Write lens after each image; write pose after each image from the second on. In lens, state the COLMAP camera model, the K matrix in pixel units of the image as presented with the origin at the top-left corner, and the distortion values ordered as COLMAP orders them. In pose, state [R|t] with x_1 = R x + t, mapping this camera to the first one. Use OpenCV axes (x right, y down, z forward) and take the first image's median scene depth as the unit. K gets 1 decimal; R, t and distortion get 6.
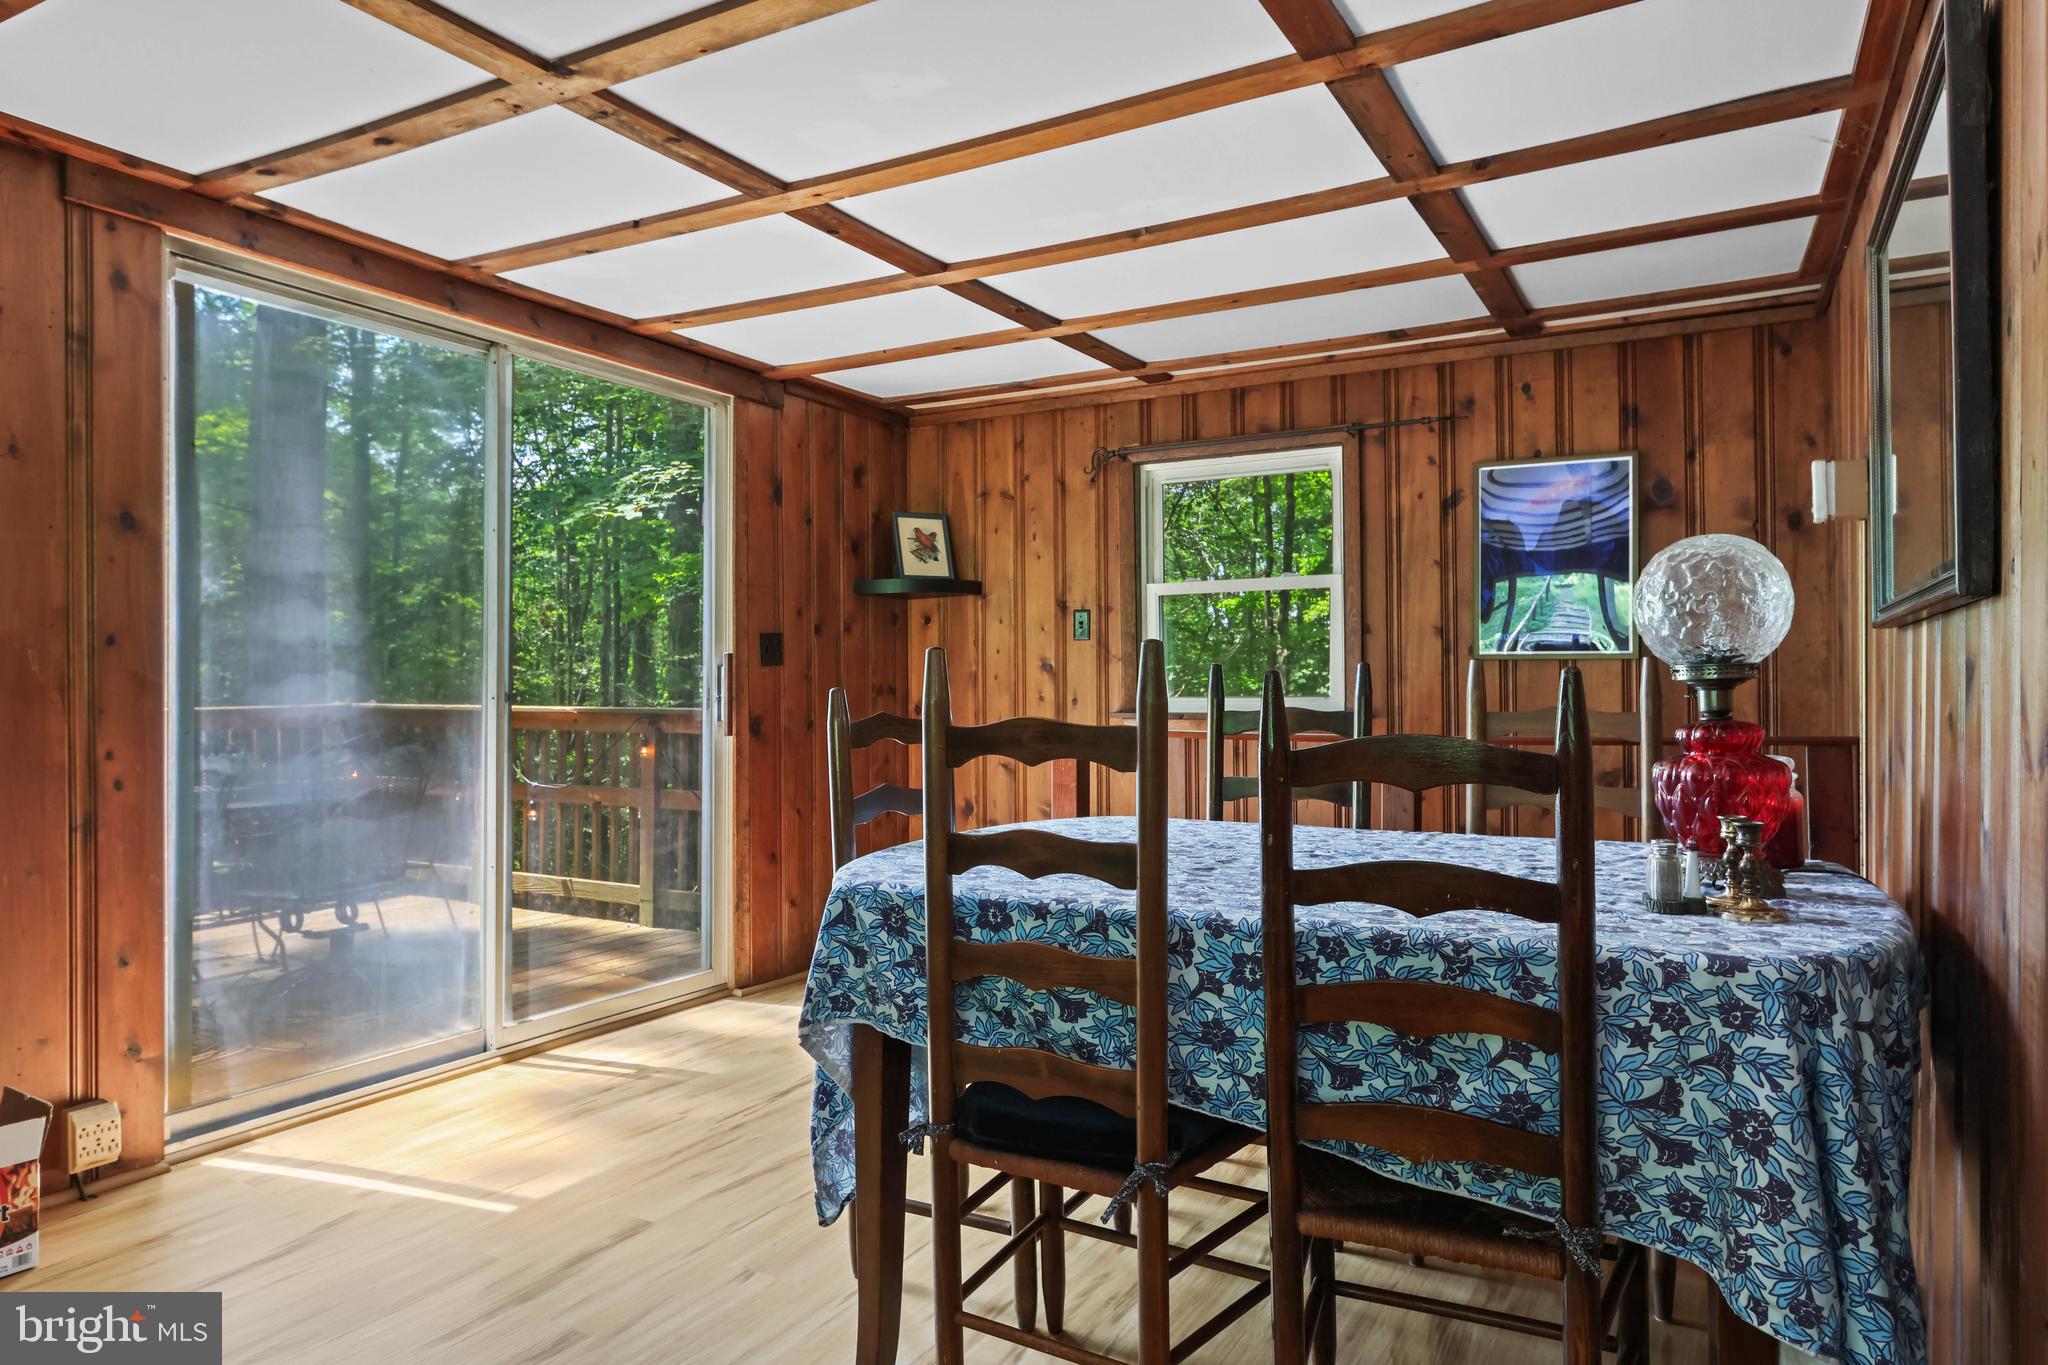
lens RADIAL K [[1252.3, 0, 1027.9], [0, 1252.3, 676.6], [0, 0, 1]] dist [-0.015468, 0.002342]
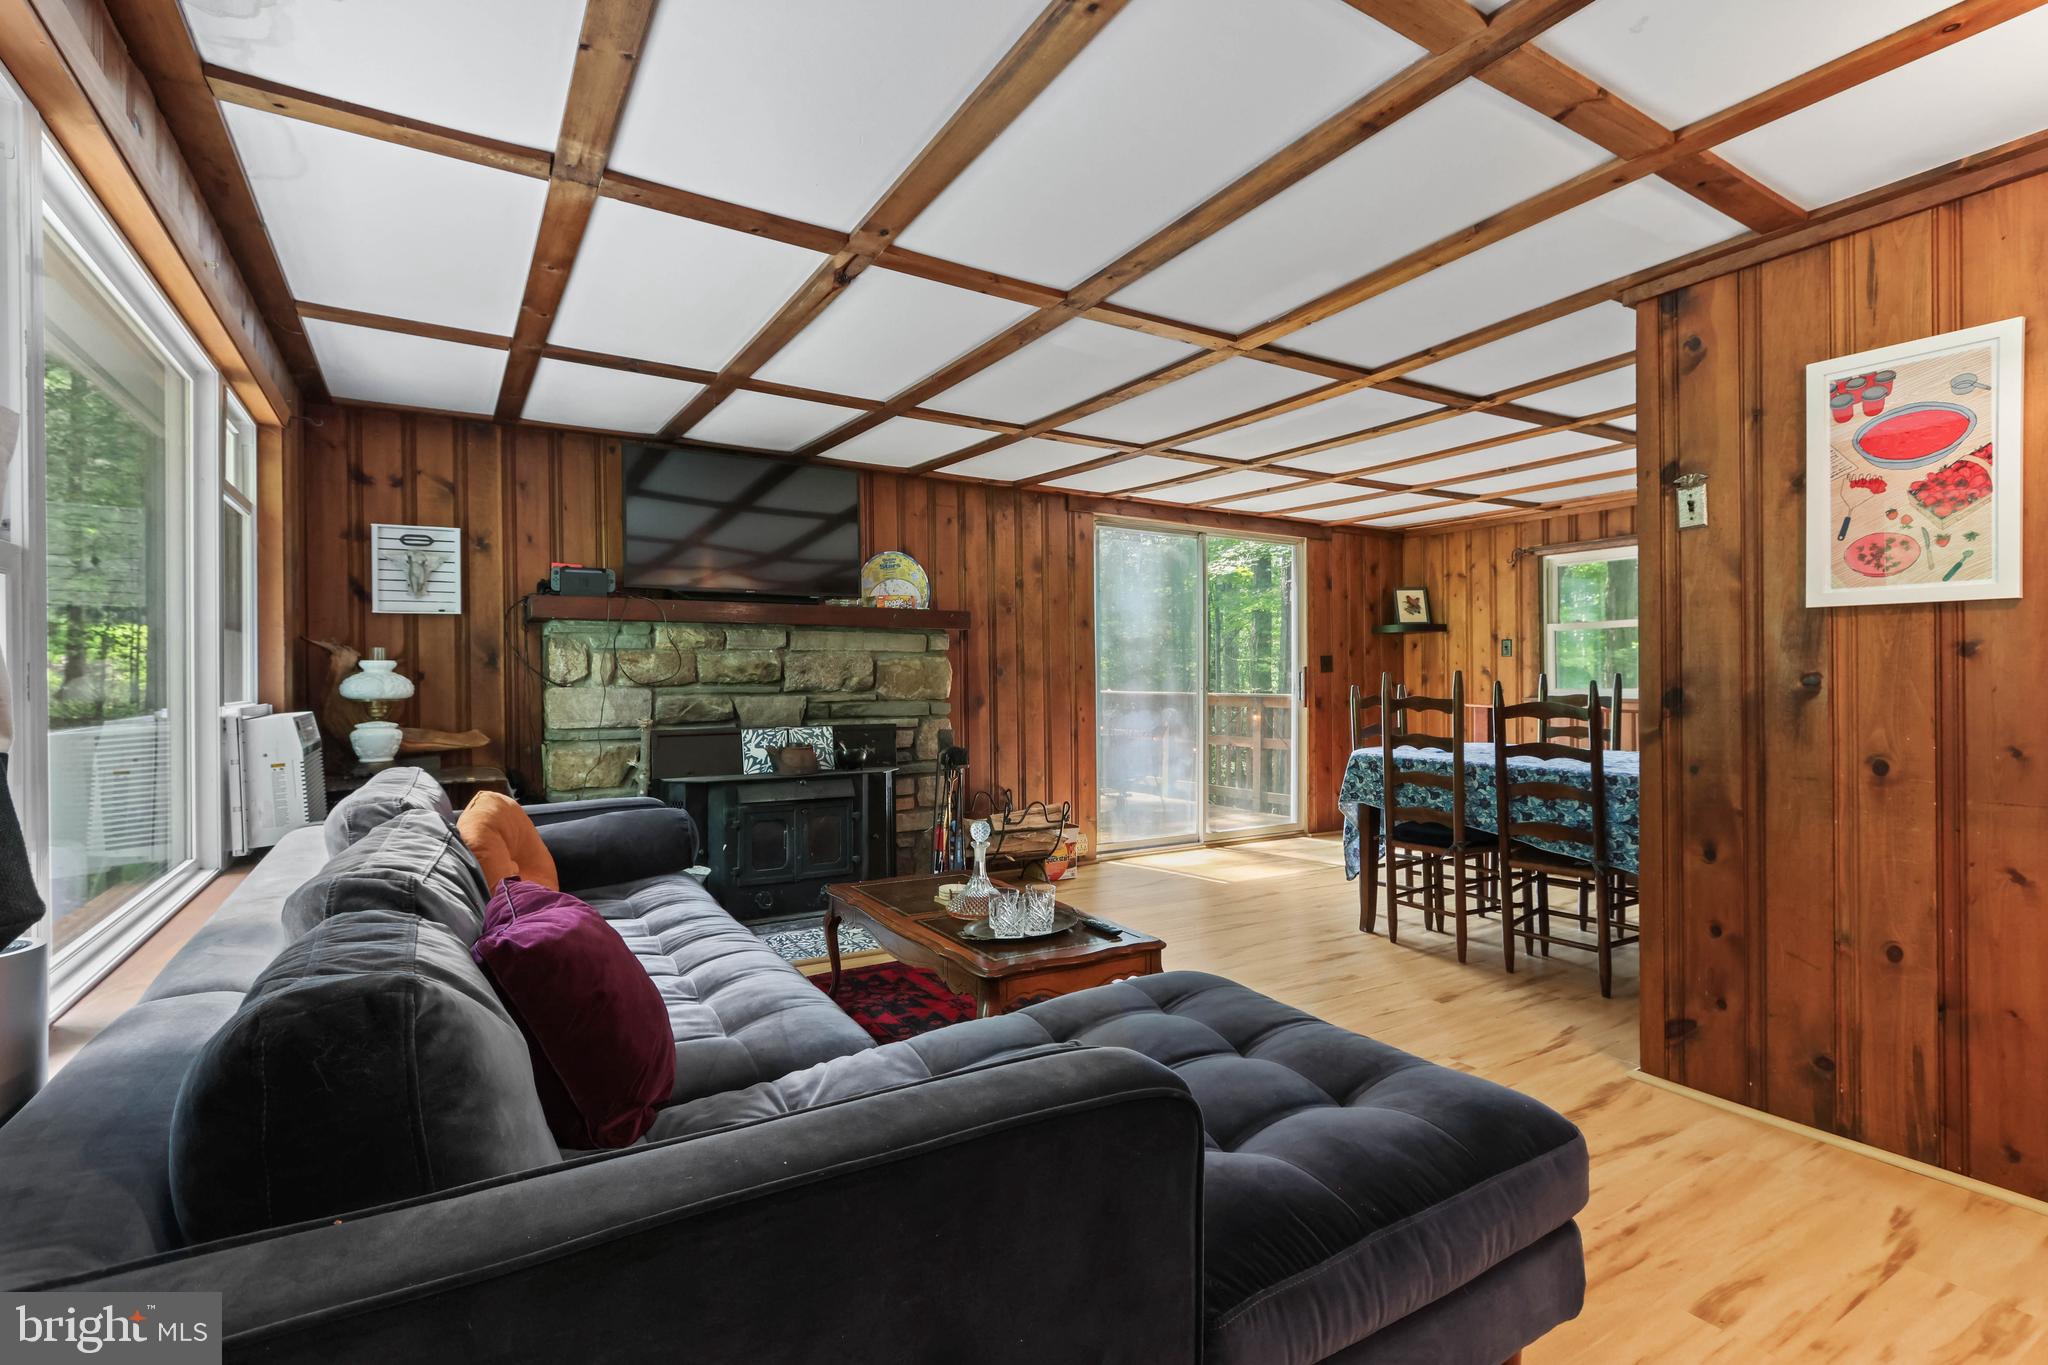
lens RADIAL K [[944.7, 0, 1023.6], [0, 944.7, 675.0], [0, 0, 1]] dist [-0.004538, 0.004509]
pose [[0.873434, -0.003137, -0.486932, 0.109316], [0.004718, 0.999987, 0.002020, -0.010434], [0.486919, -0.004061, 0.873438, -0.565407]]
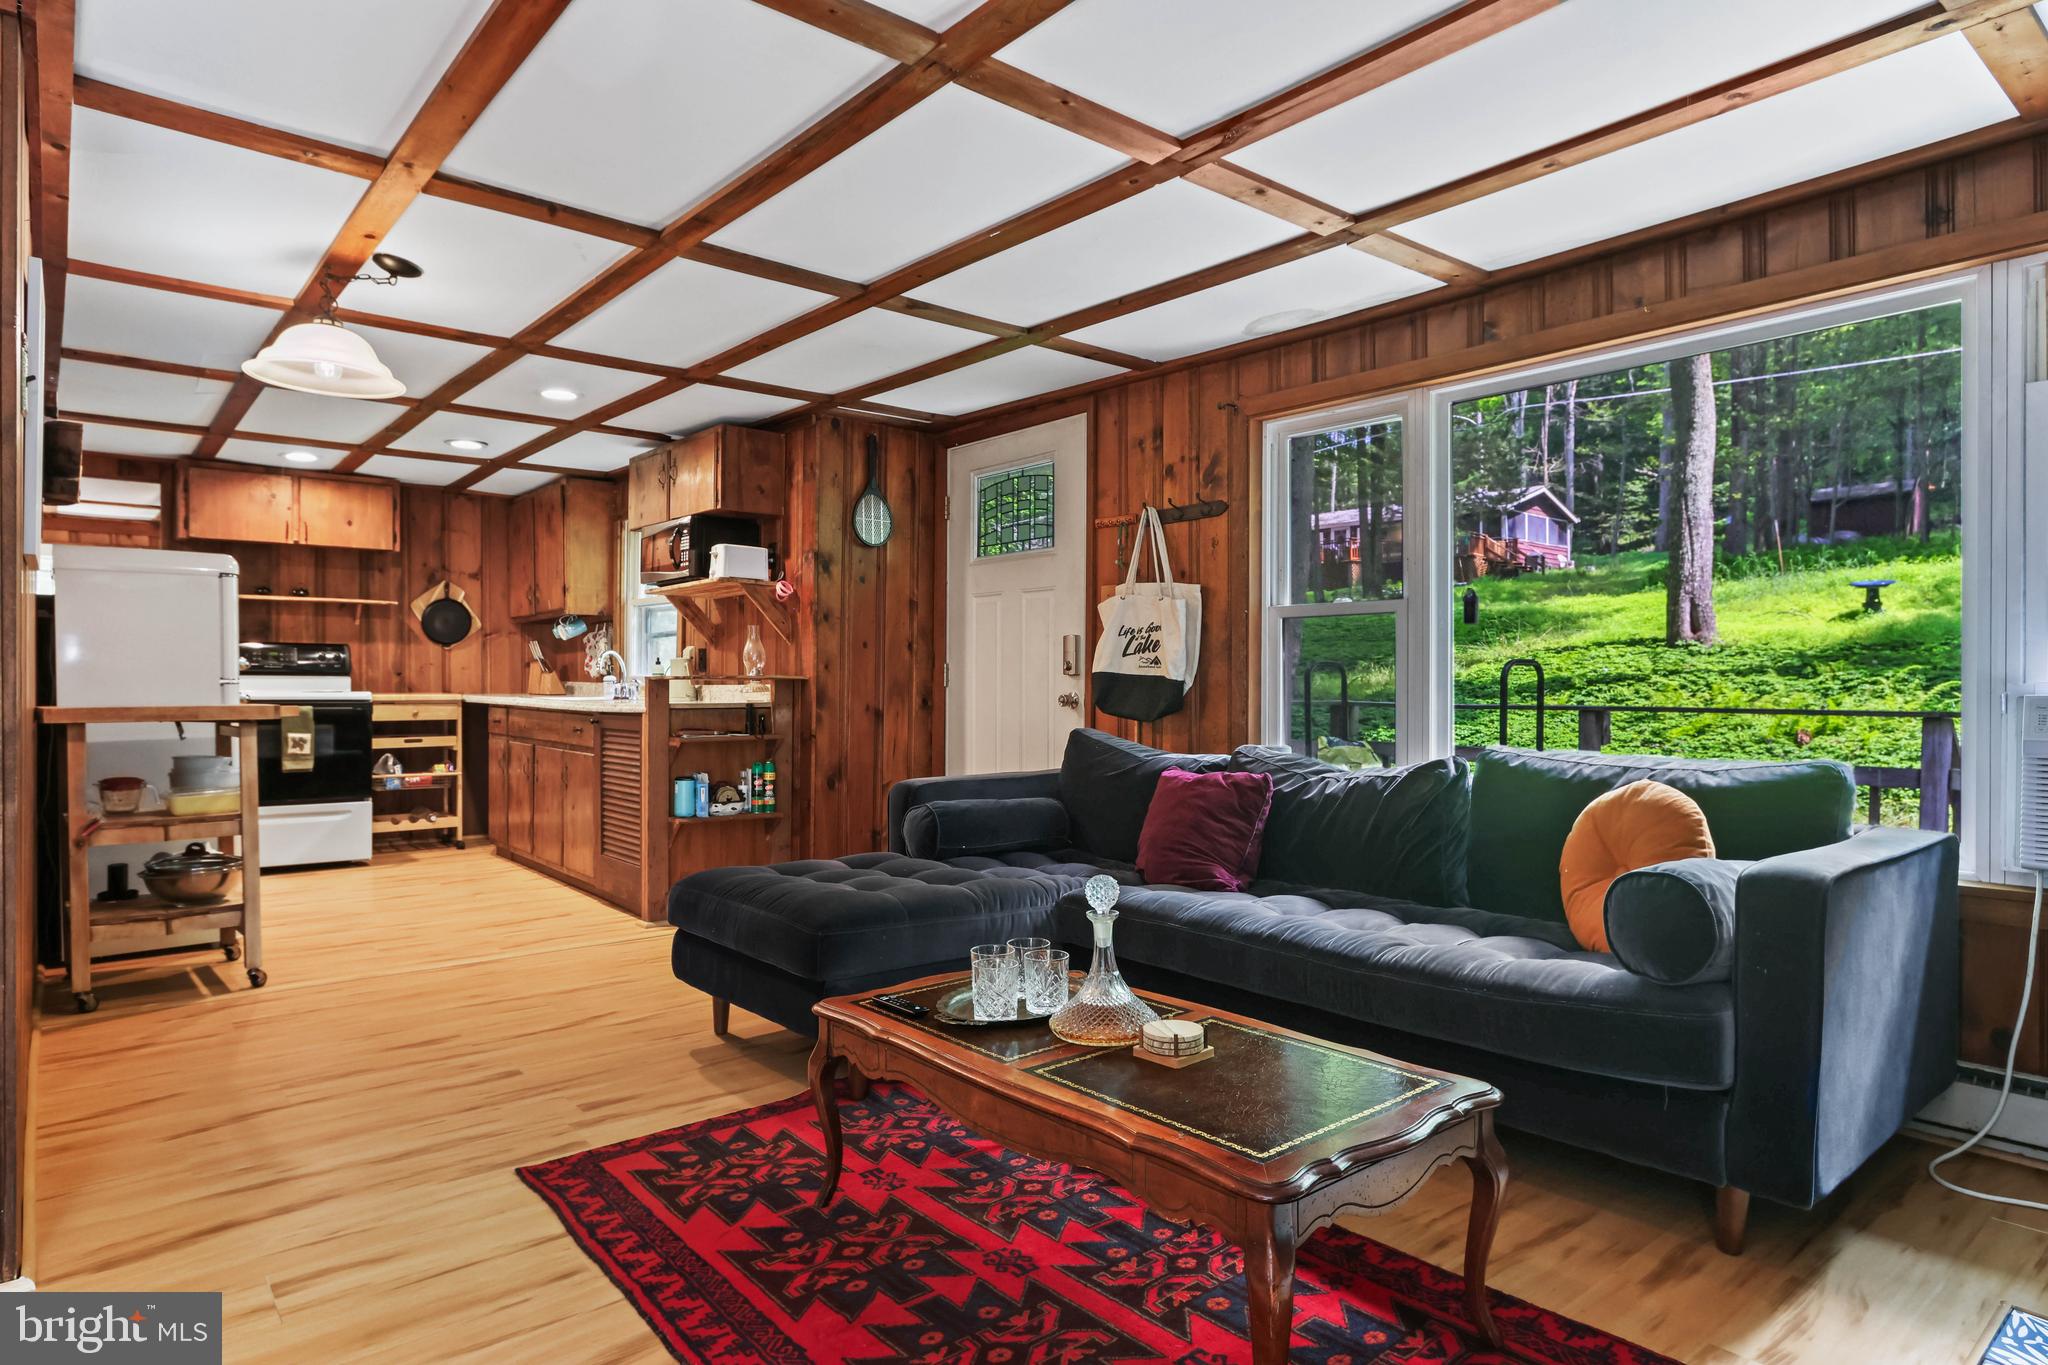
lens RADIAL K [[1165.6, 0, 1017.4], [0, 1165.6, 698.3], [0, 0, 1]] dist [-0.012552, 0.004388]
pose [[-0.935532, -0.002706, 0.353232, -0.370124], [-0.001870, 0.999995, 0.002707, 0.018079], [-0.353238, 0.001872, -0.935532, 0.443498]]
